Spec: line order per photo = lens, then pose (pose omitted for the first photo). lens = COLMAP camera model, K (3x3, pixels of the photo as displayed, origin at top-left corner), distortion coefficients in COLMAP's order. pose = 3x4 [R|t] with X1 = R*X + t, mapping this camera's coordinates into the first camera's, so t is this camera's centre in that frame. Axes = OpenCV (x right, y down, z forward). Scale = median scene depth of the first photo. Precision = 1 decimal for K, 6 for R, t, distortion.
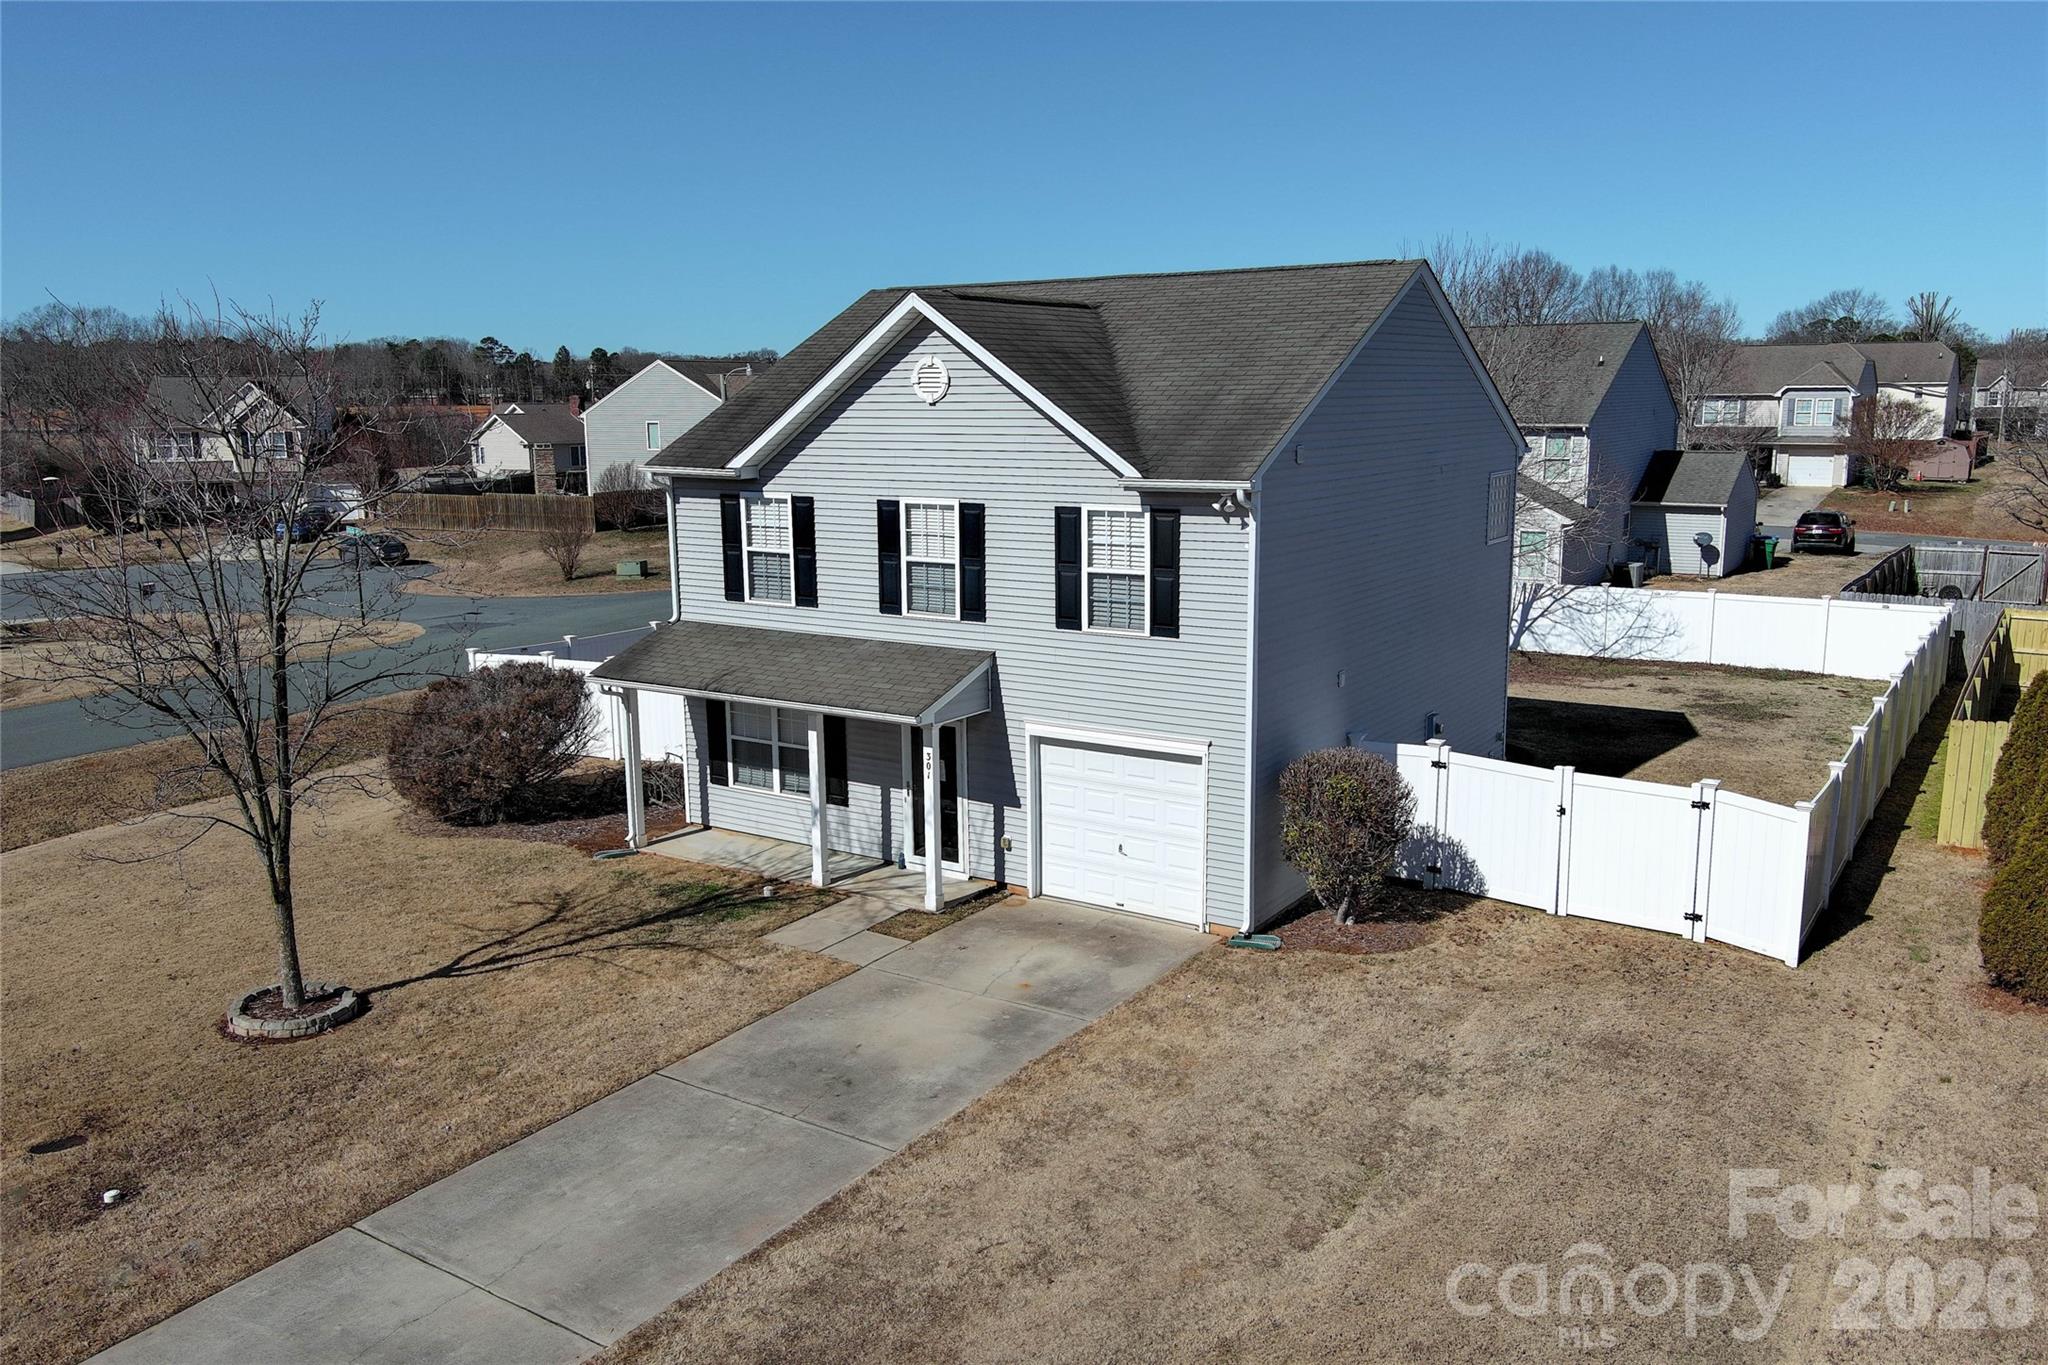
lens RADIAL K [[1603.1, 0, 1020.7], [0, 1603.1, 678.2], [0, 0, 1]] dist [0.022897, 0.005792]
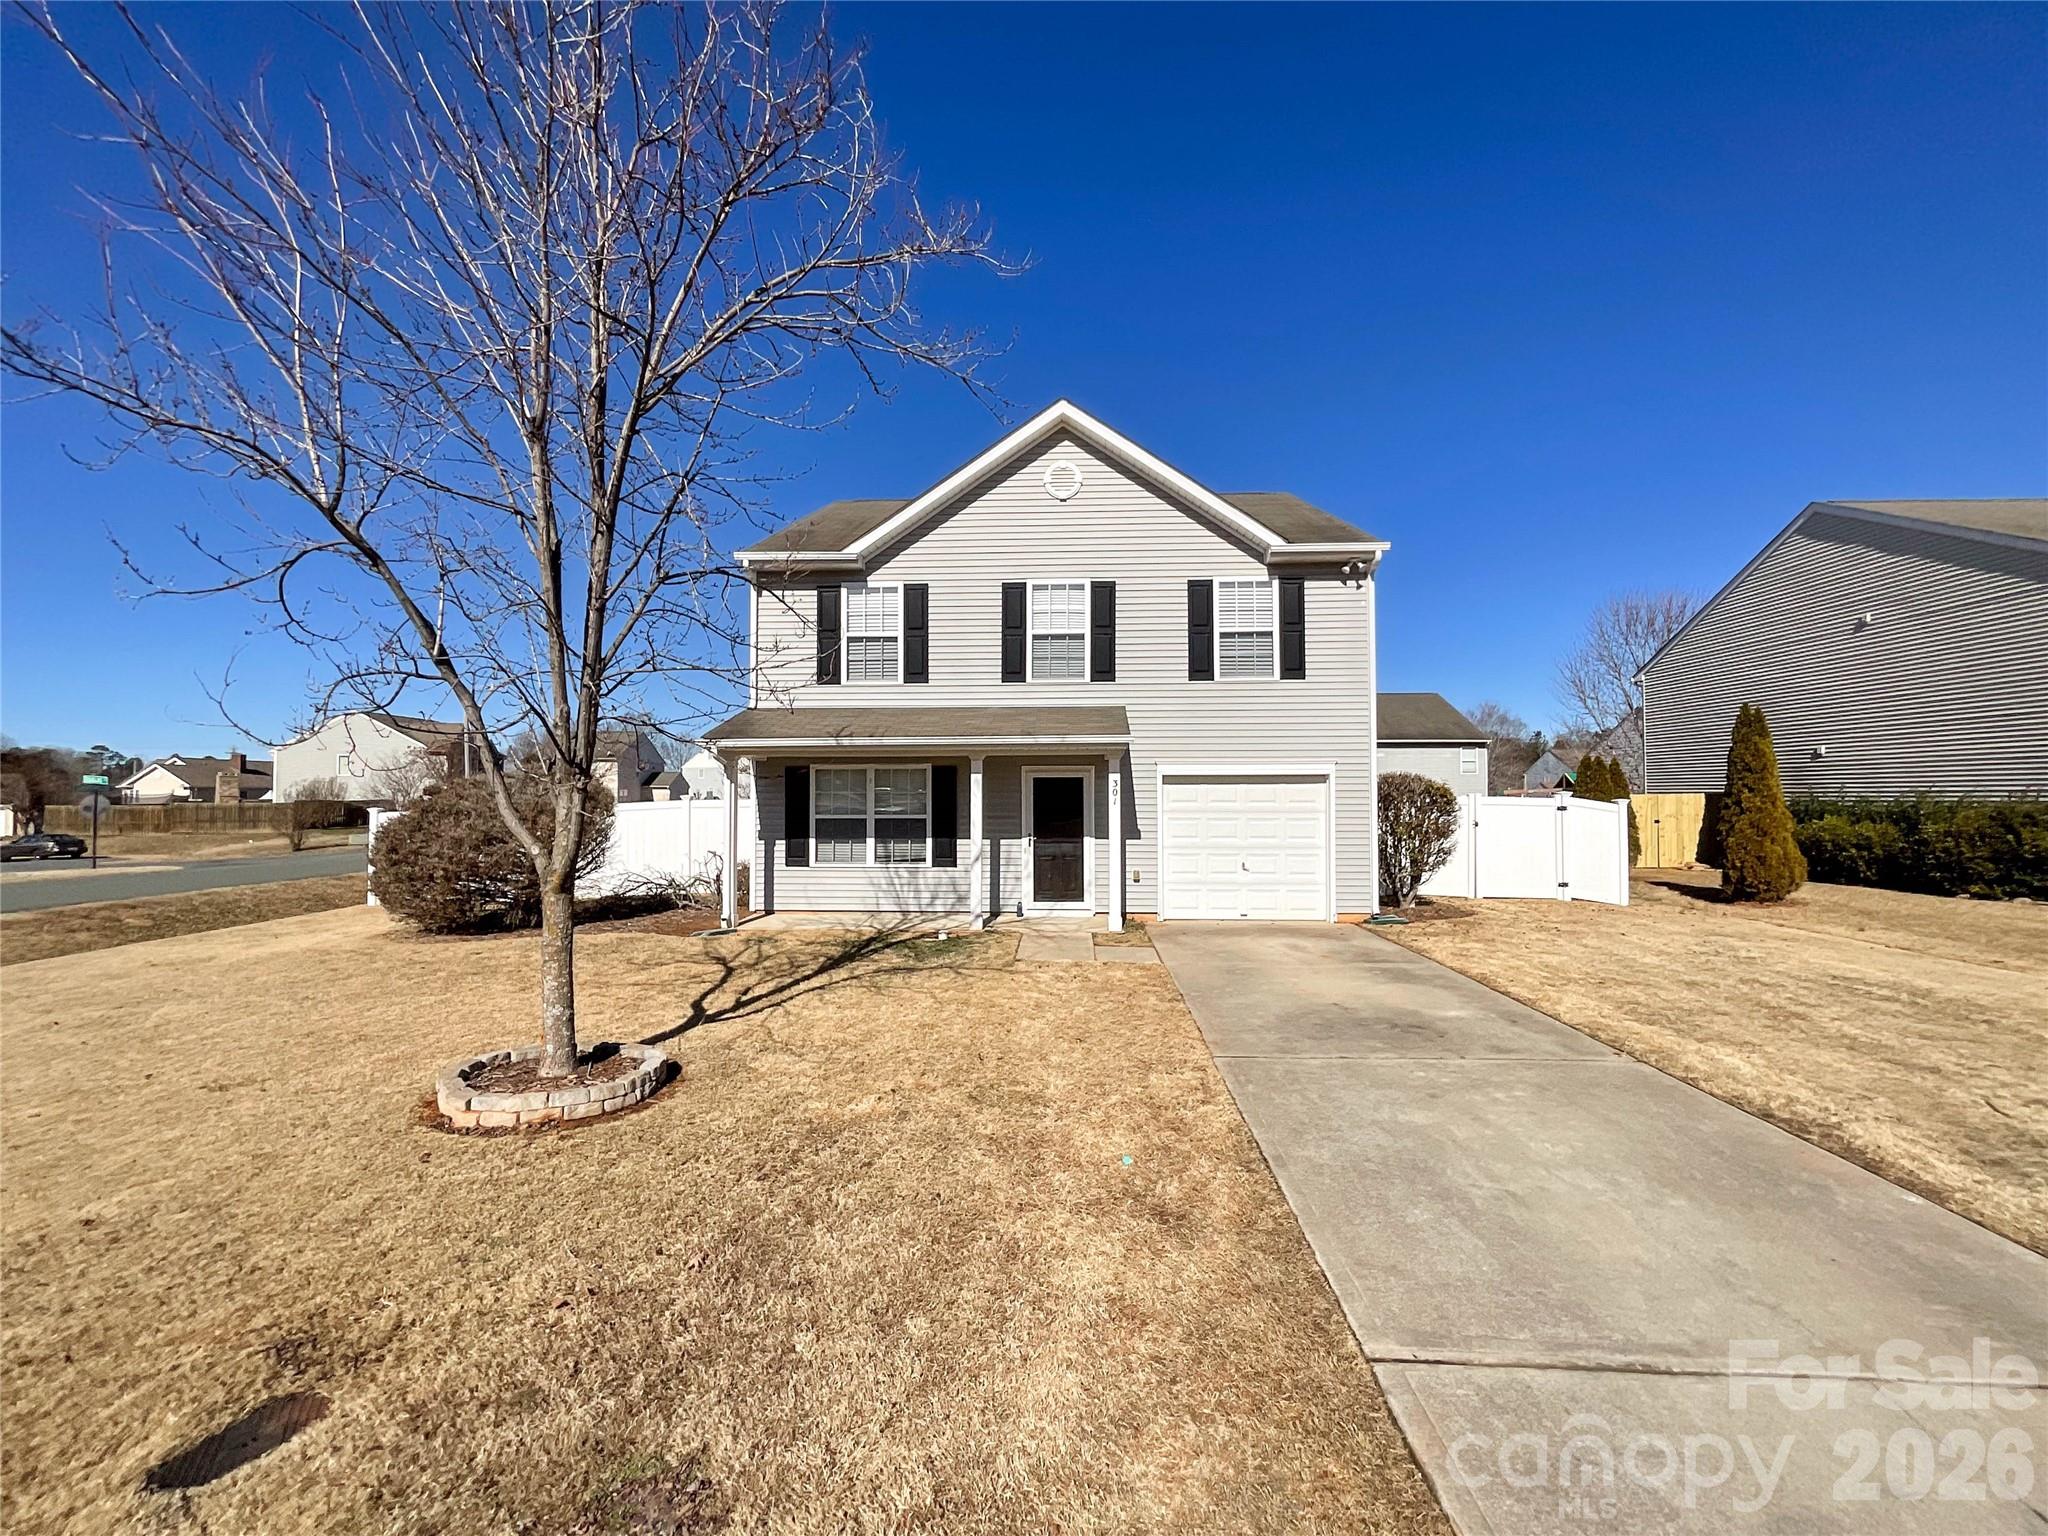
lens RADIAL K [[848.8, 0, 1027.7], [0, 848.8, 767.9], [0, 0, 1]] dist [-0.009393, 0.004011]
pose [[0.857263, 0.029329, 0.514043, -0.396015], [0.083022, 0.977438, -0.194223, 0.142549], [-0.508141, 0.209177, 0.835486, 0.531581]]
